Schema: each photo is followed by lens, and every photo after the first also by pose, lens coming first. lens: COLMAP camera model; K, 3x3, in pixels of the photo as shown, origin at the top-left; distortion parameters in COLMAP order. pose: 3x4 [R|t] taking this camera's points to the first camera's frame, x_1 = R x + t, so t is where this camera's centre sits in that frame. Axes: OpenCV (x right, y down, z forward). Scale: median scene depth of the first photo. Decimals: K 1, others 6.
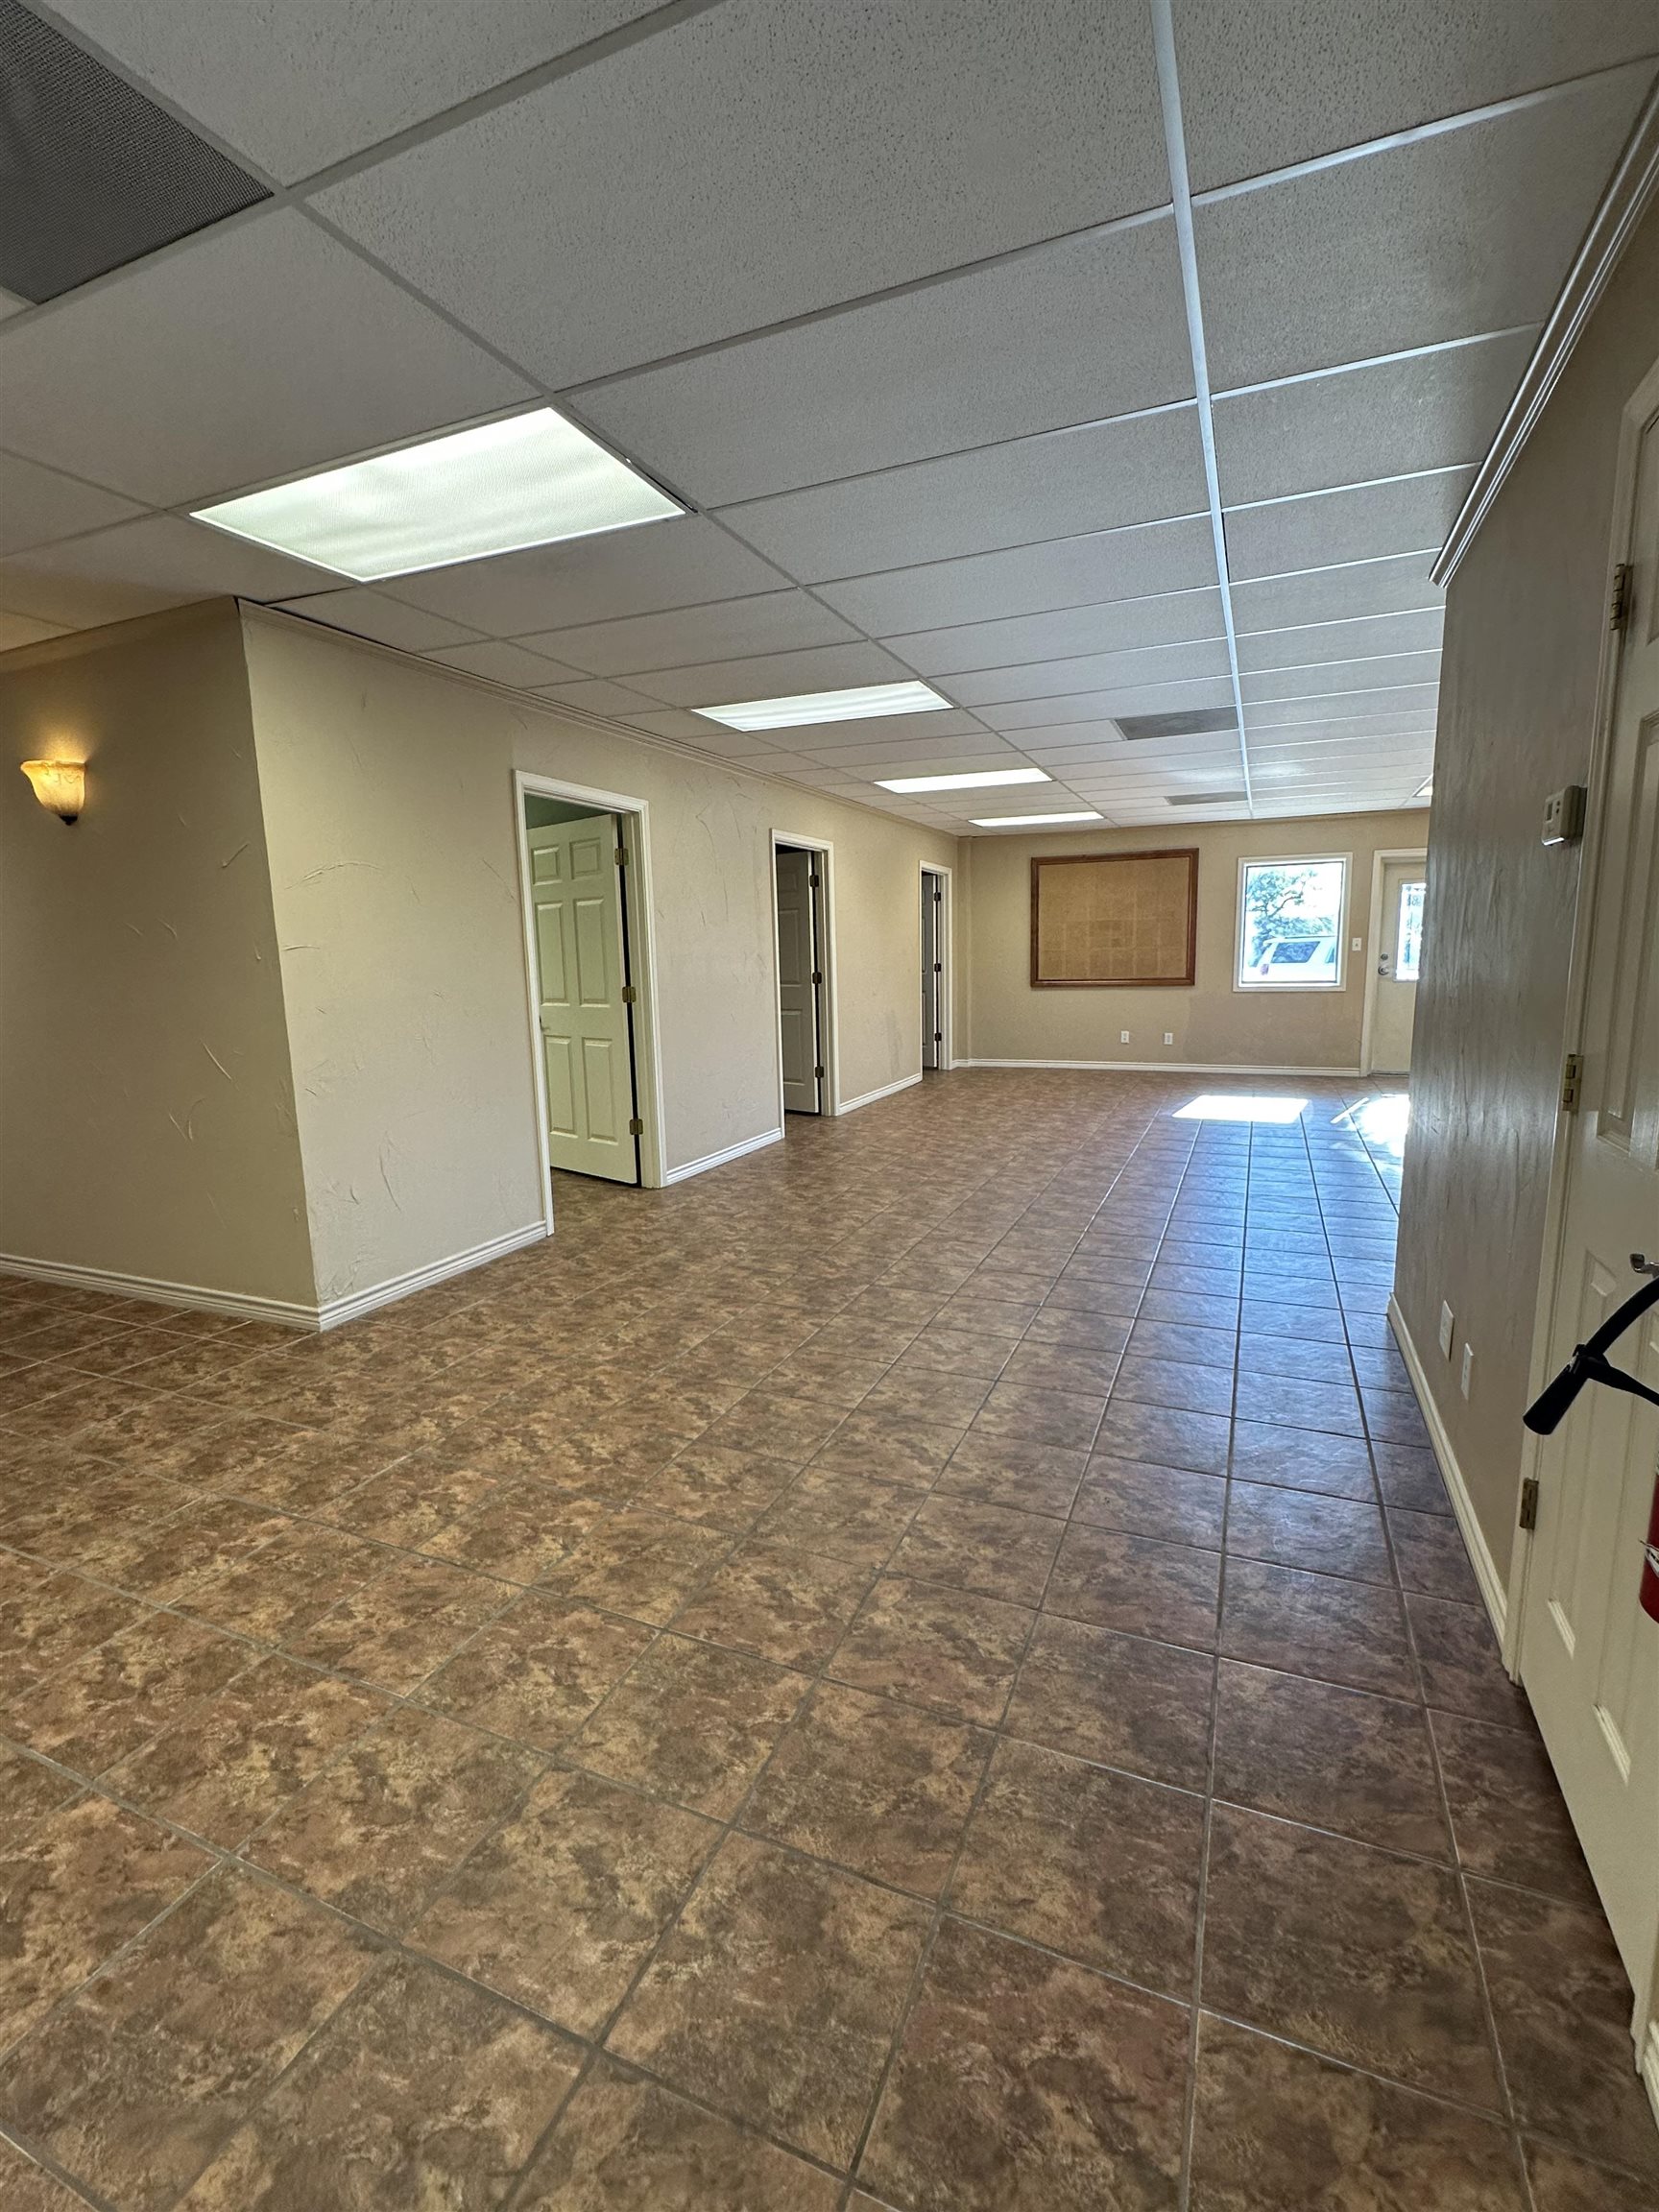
lens RADIAL K [[983.0, 0, 824.9], [0, 983.0, 1107.9], [0, 0, 1]] dist [-0.000913, -0.001306]
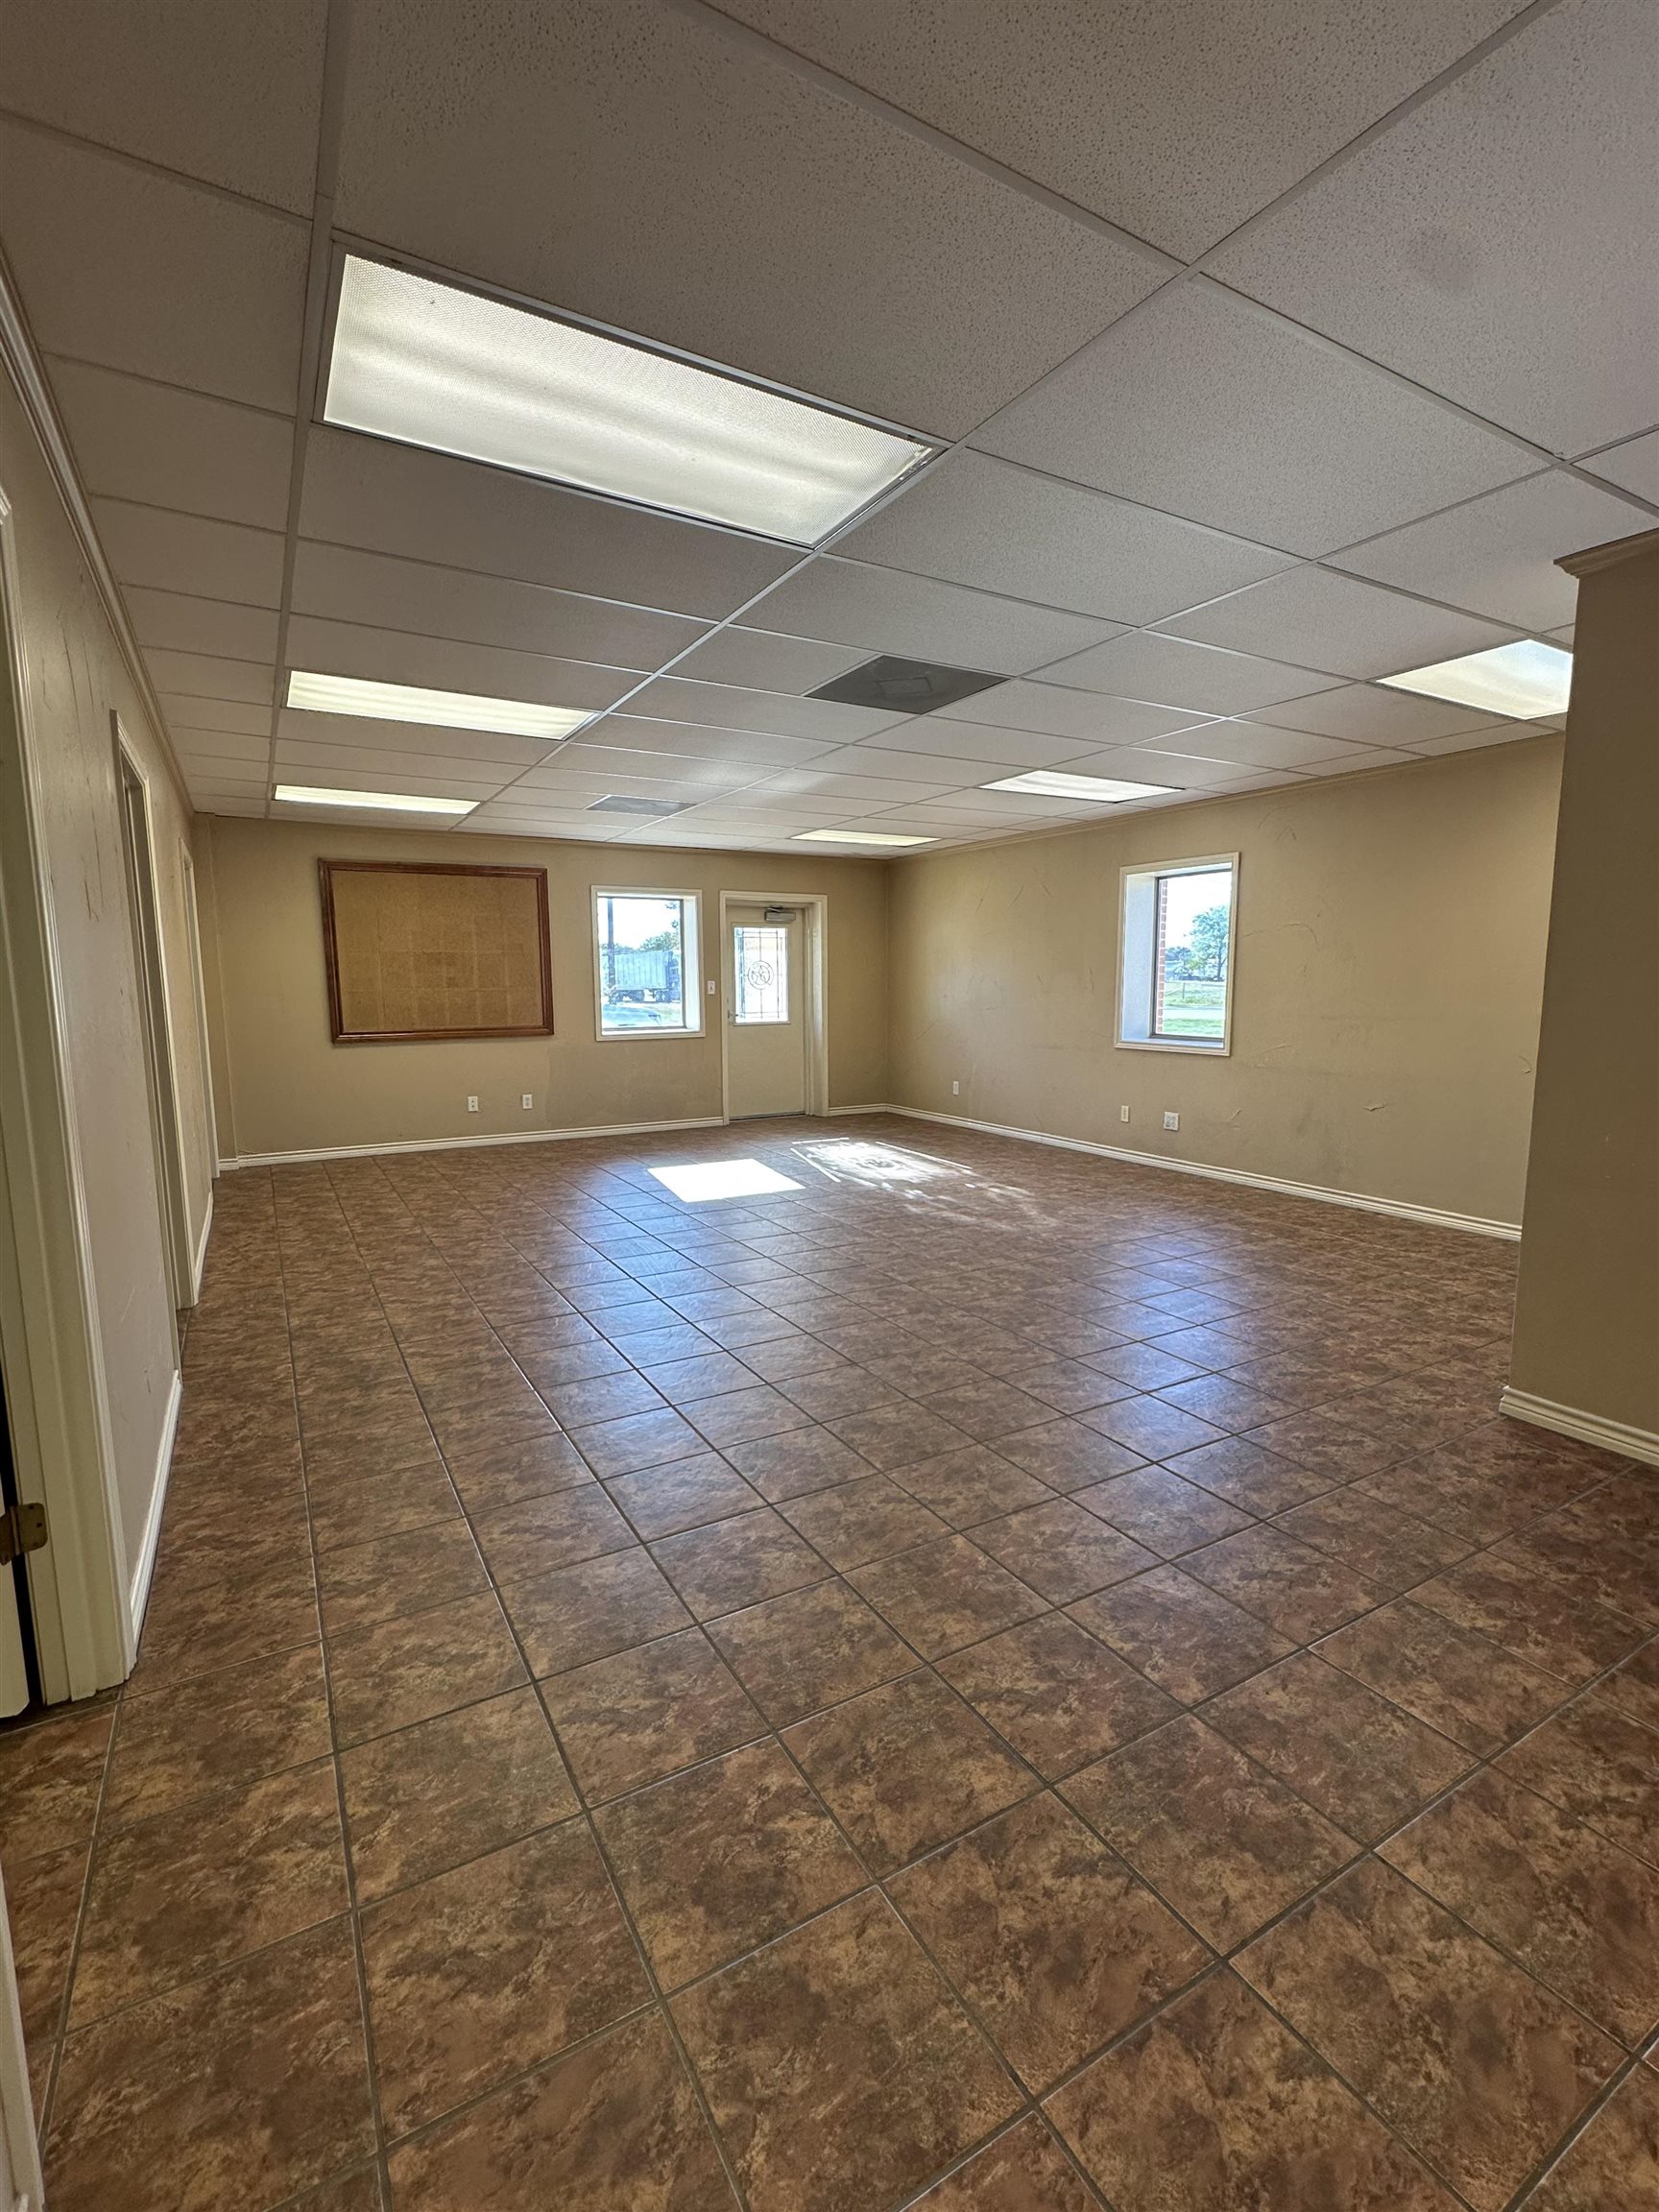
lens RADIAL K [[983.0, 0, 830.8], [0, 983.0, 1101.2], [0, 0, 1]] dist [-0.000913, -0.001306]
pose [[0.584343, -0.082175, 0.807336, -0.480758], [0.120152, 0.992656, 0.014073, -0.158755], [-0.802563, 0.088780, 0.589925, 0.994996]]
